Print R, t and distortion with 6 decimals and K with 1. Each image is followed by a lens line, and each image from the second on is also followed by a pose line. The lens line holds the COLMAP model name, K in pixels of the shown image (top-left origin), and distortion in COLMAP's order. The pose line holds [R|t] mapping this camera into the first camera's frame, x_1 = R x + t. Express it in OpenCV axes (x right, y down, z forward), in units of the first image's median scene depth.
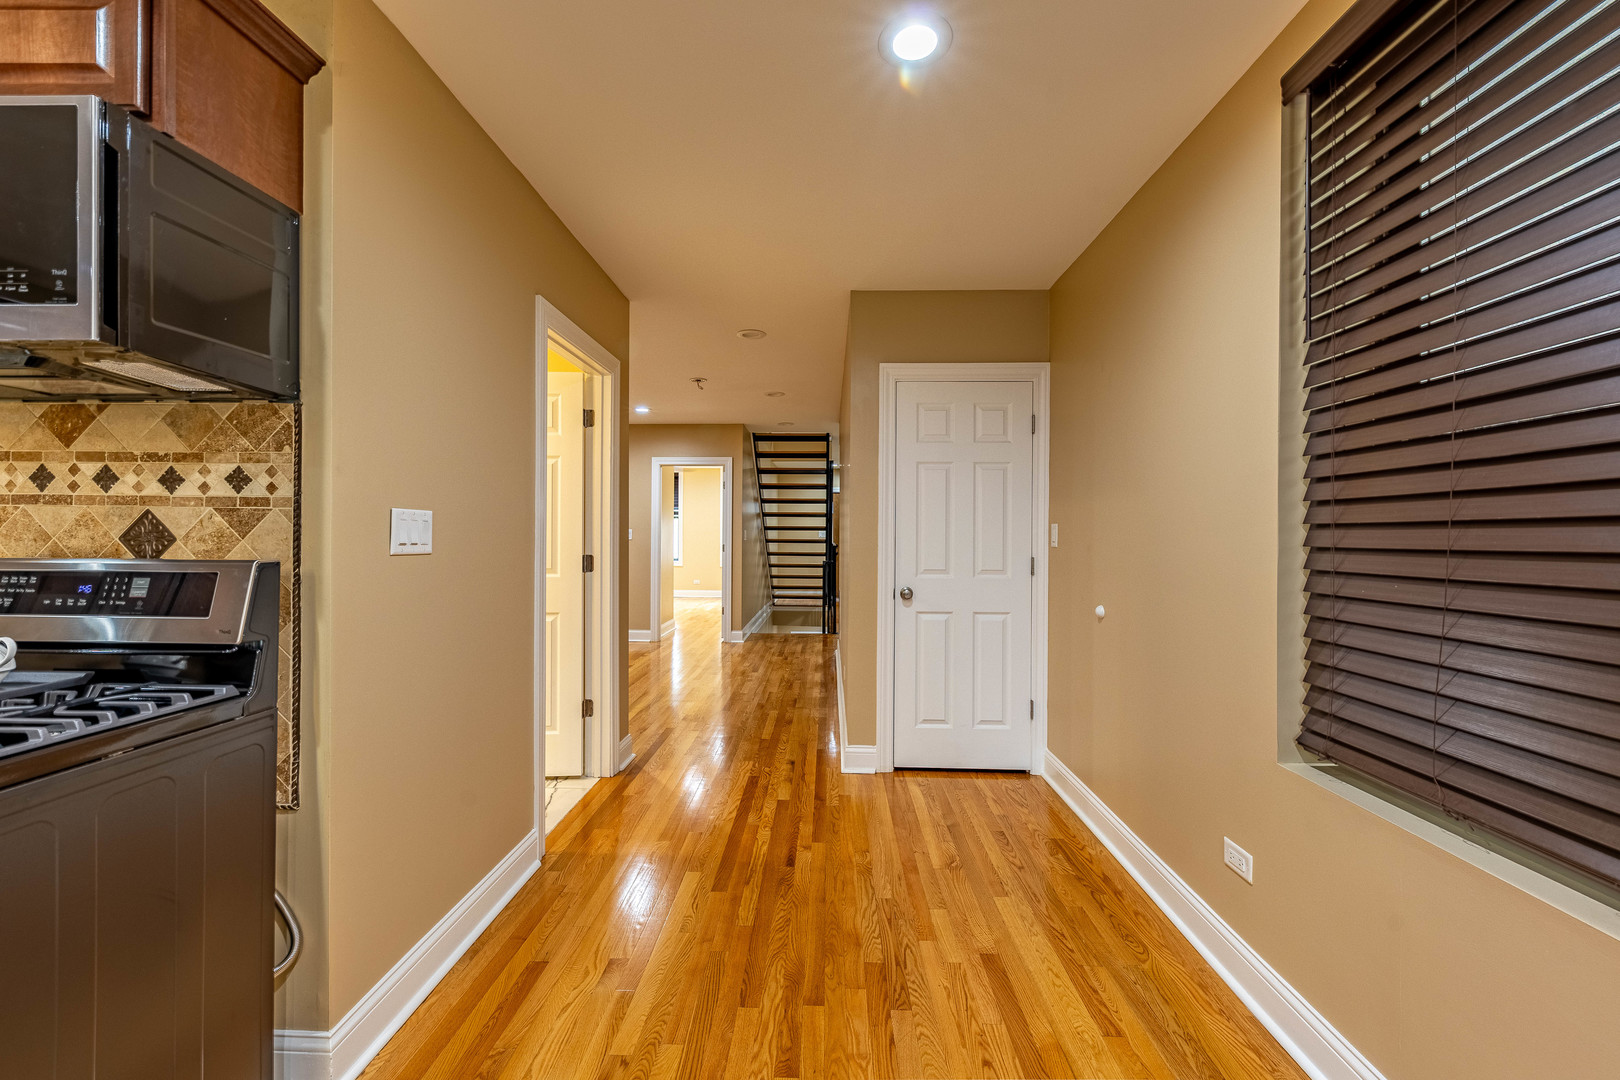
lens RADIAL K [[644.3, 0, 811.6], [0, 644.3, 534.3], [0, 0, 1]] dist [0.009062, -0.003076]
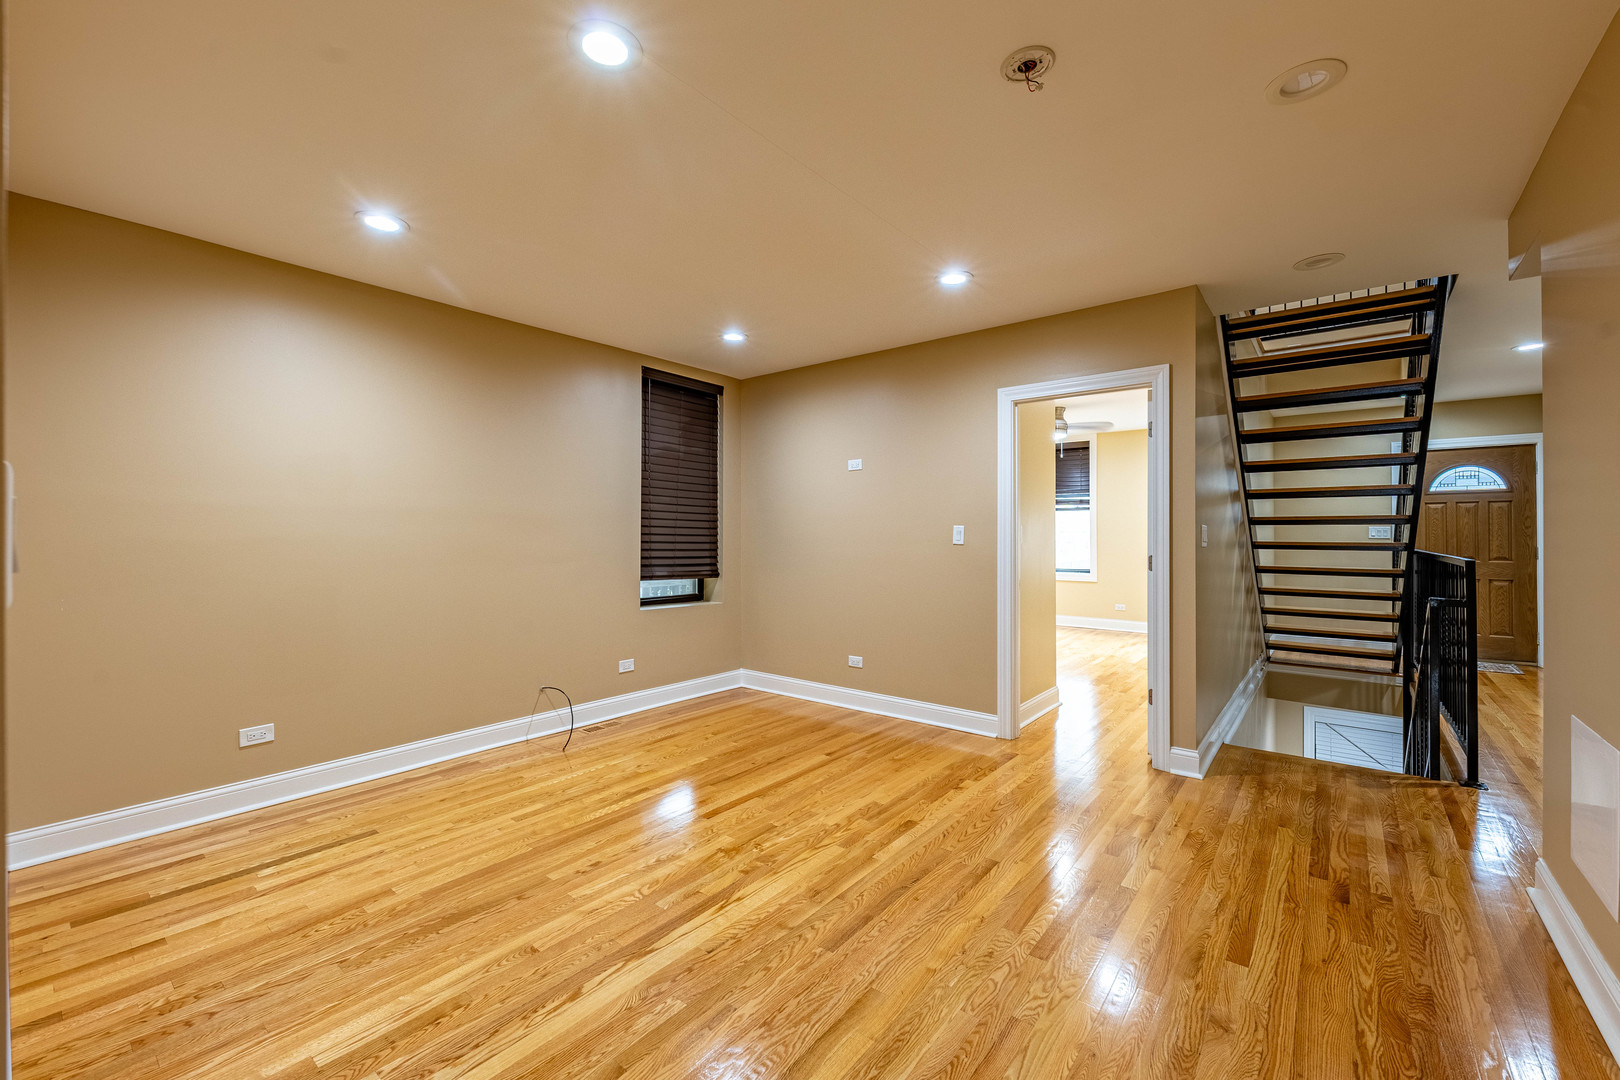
lens RADIAL K [[644.3, 0, 822.5], [0, 644.3, 531.5], [0, 0, 1]] dist [0.009062, -0.003076]
pose [[0.799654, -0.008155, -0.600406, -0.228224], [0.005292, 0.999965, -0.006533, 0.002466], [0.600438, 0.002047, 0.799669, 2.447052]]
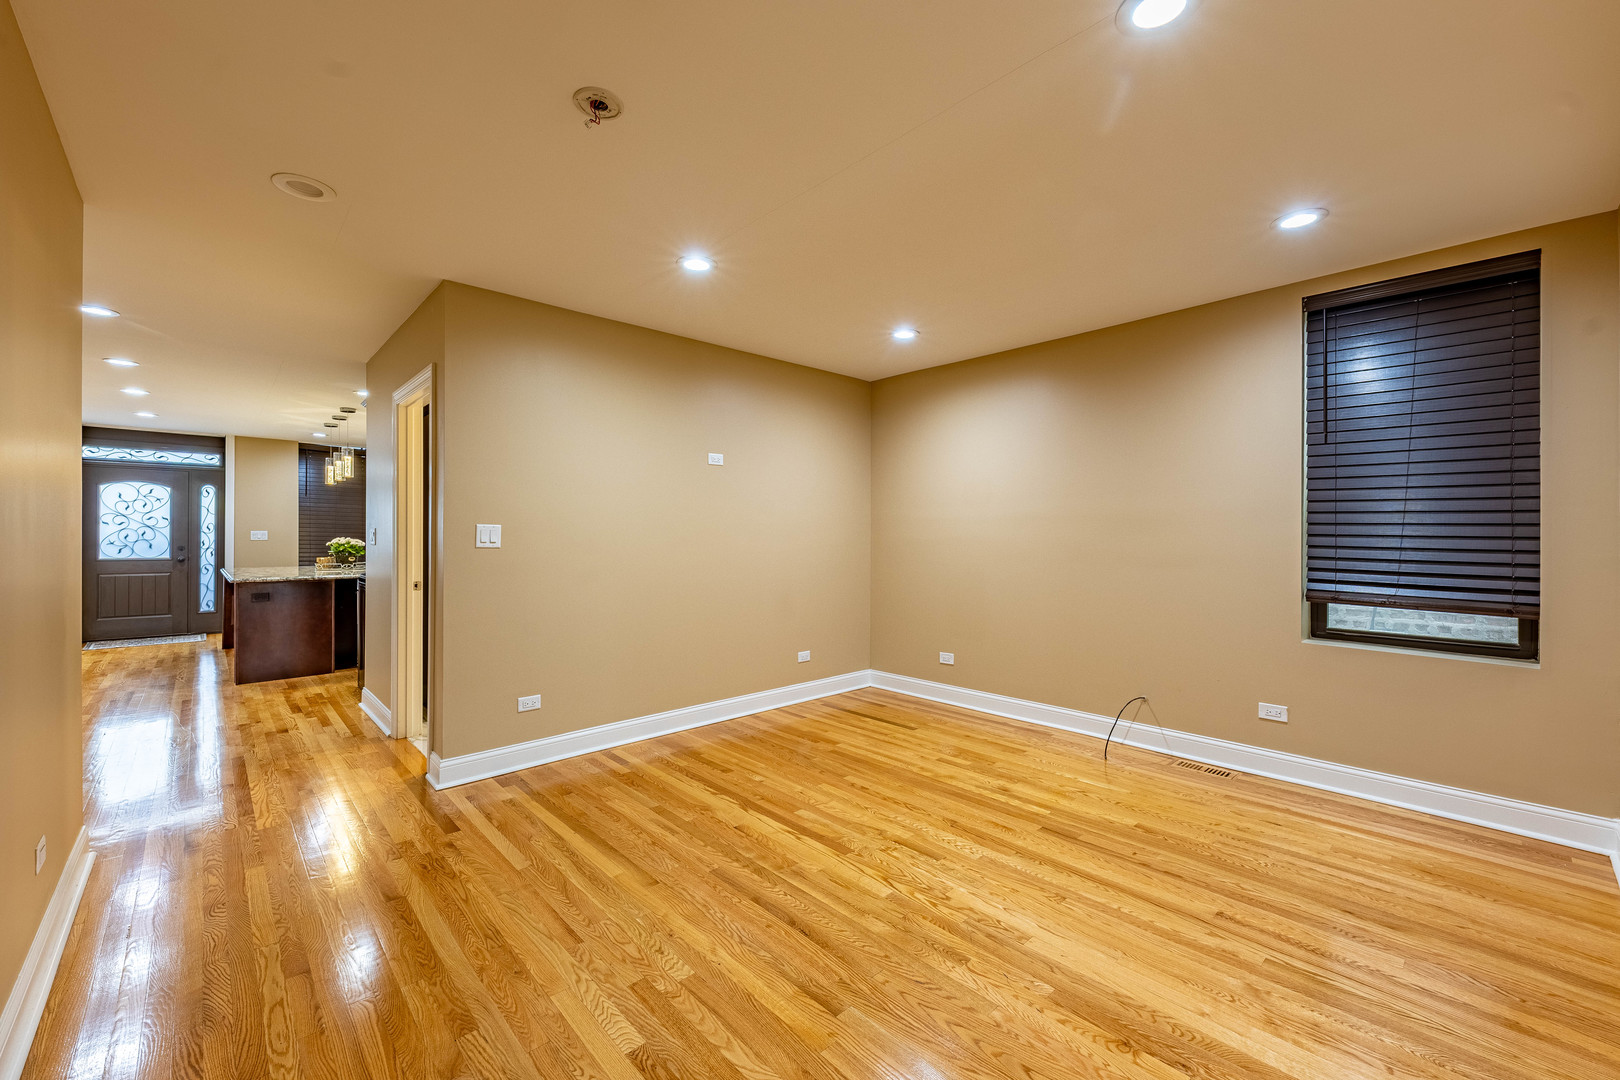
lens RADIAL K [[644.3, 0, 805.3], [0, 644.3, 532.6], [0, 0, 1]] dist [0.009062, -0.003076]
pose [[-0.712878, -0.008309, -0.701239, -0.019614], [-0.001722, 0.999948, -0.010098, 0.006448], [0.701286, -0.005991, -0.712855, 4.930133]]
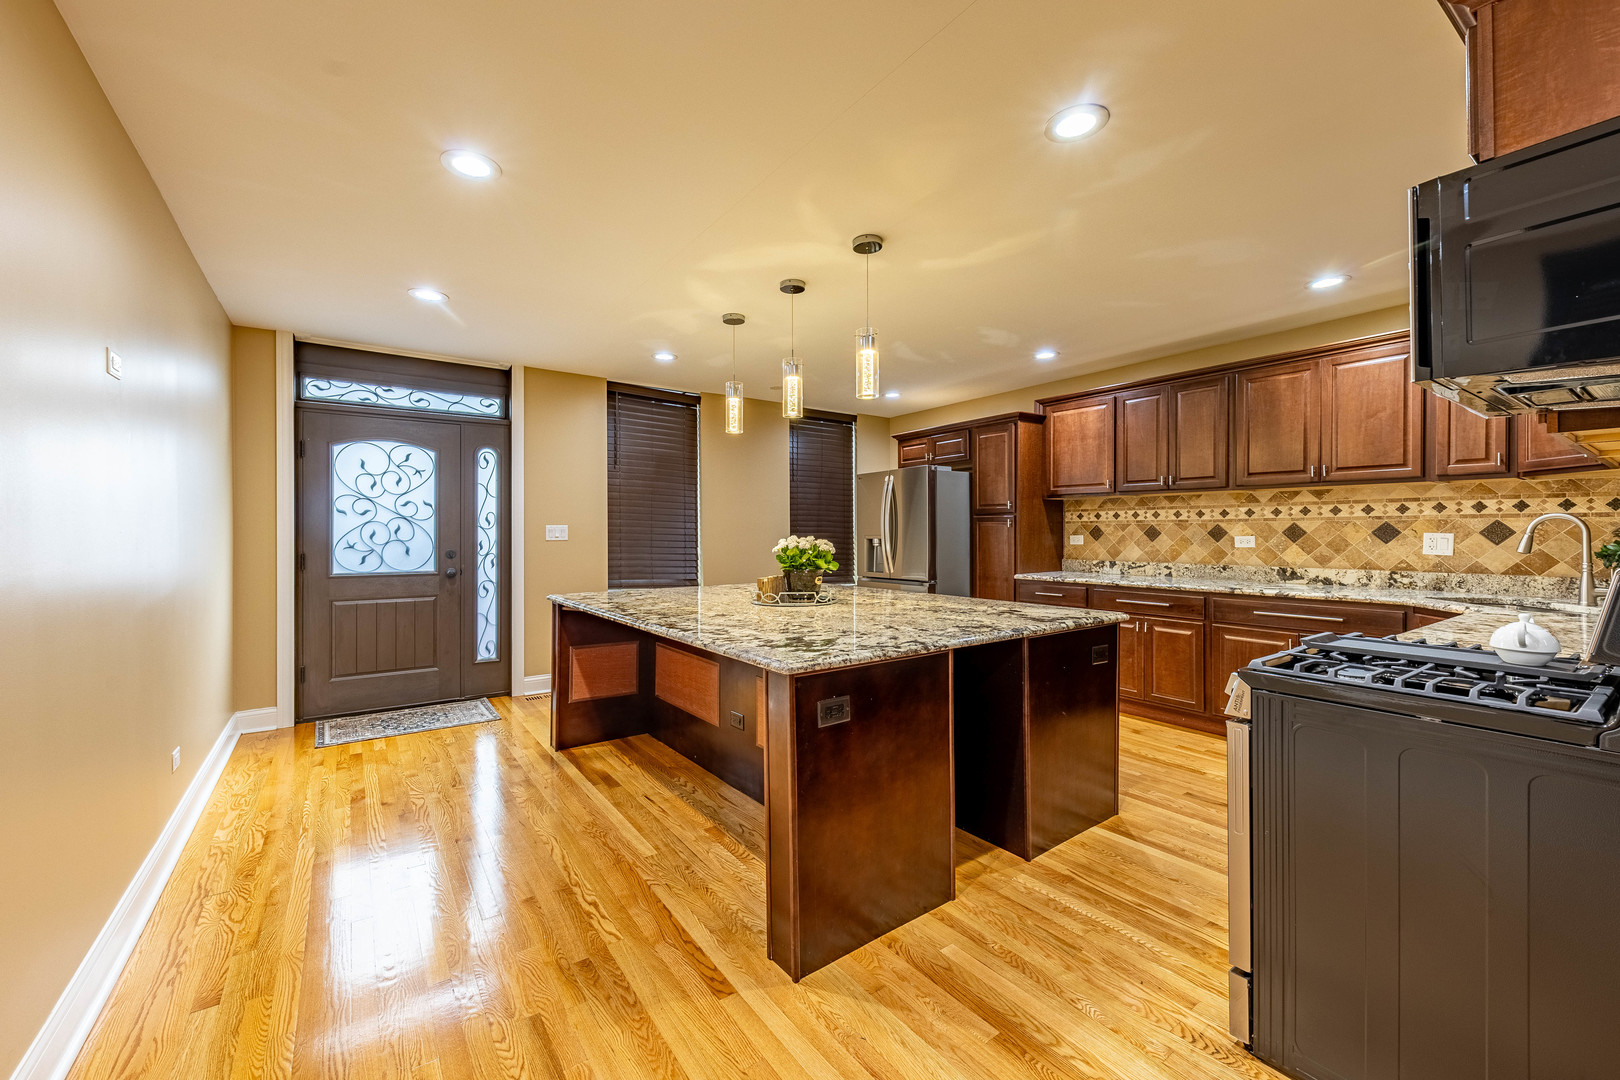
lens RADIAL K [[644.3, 0, 810.9], [0, 644.3, 532.8], [0, 0, 1]] dist [0.009062, -0.003076]
pose [[-0.796796, -0.002994, -0.604241, 0.419177], [0.000194, 0.999986, -0.005210, 0.000084], [0.604249, -0.004268, -0.796784, 0.938719]]
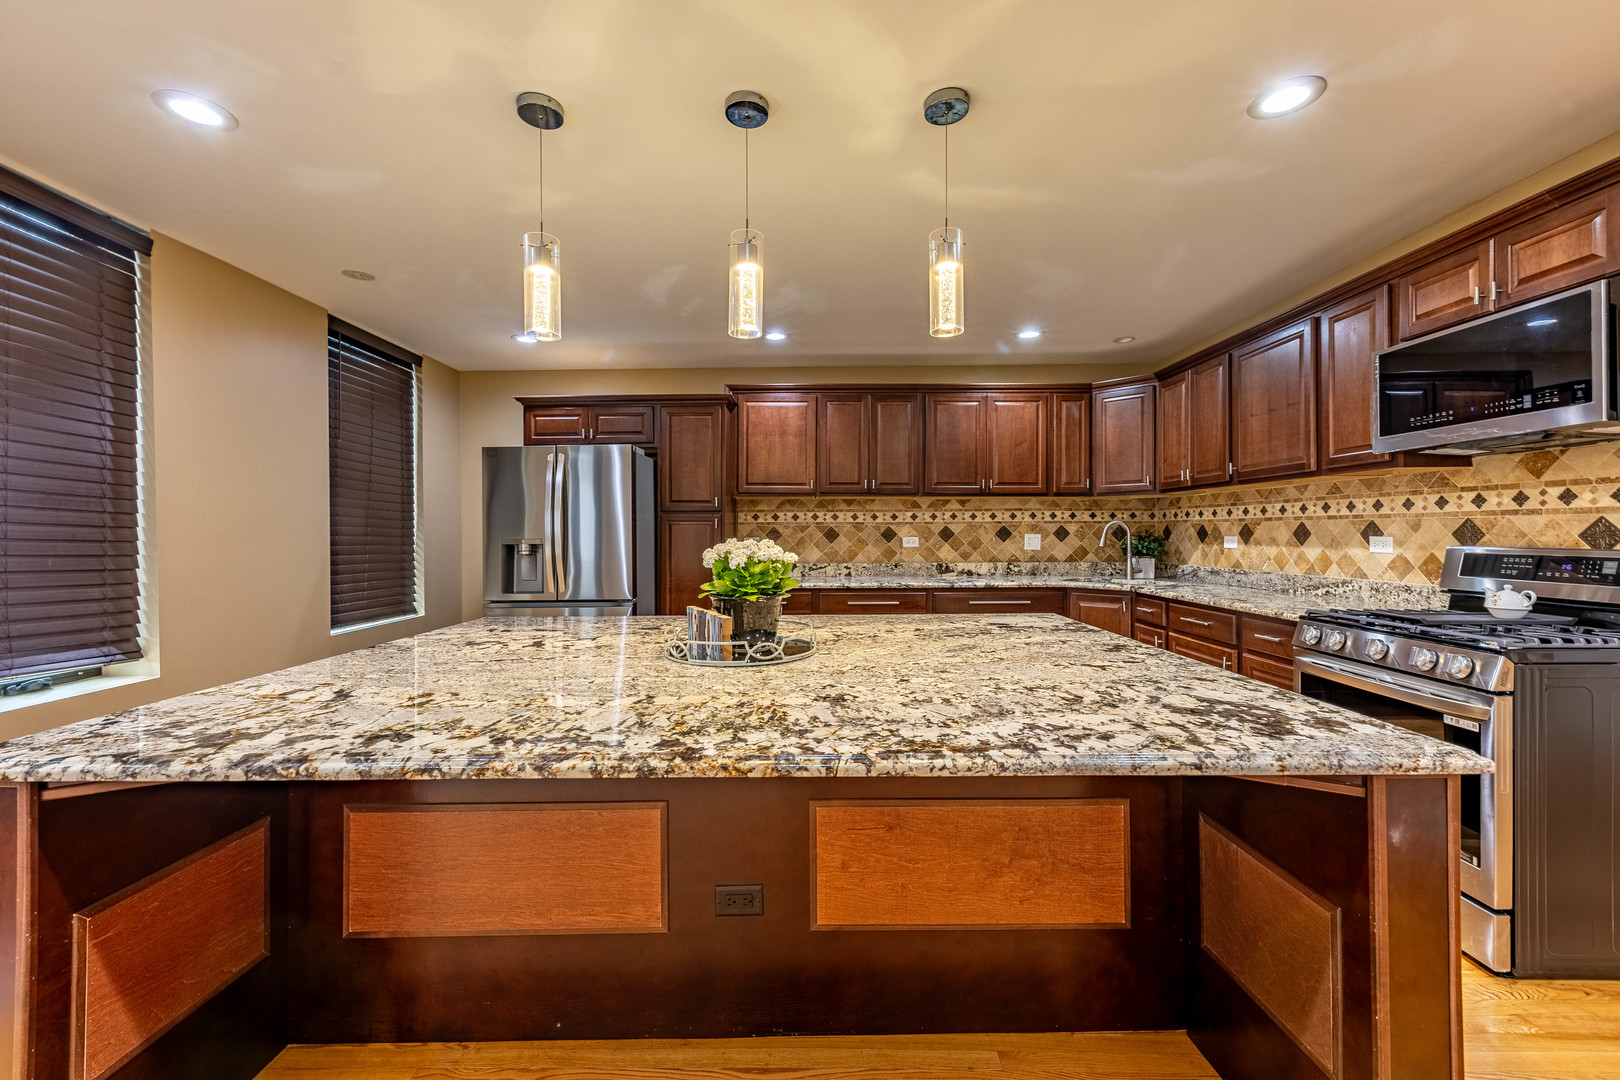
lens RADIAL K [[644.3, 0, 805.5], [0, 644.3, 535.5], [0, 0, 1]] dist [0.009062, -0.003076]
pose [[0.016559, -0.002399, -0.999860, 0.420312], [0.007747, 0.999967, -0.002271, -0.004807], [0.999833, -0.007708, 0.016577, -0.832894]]
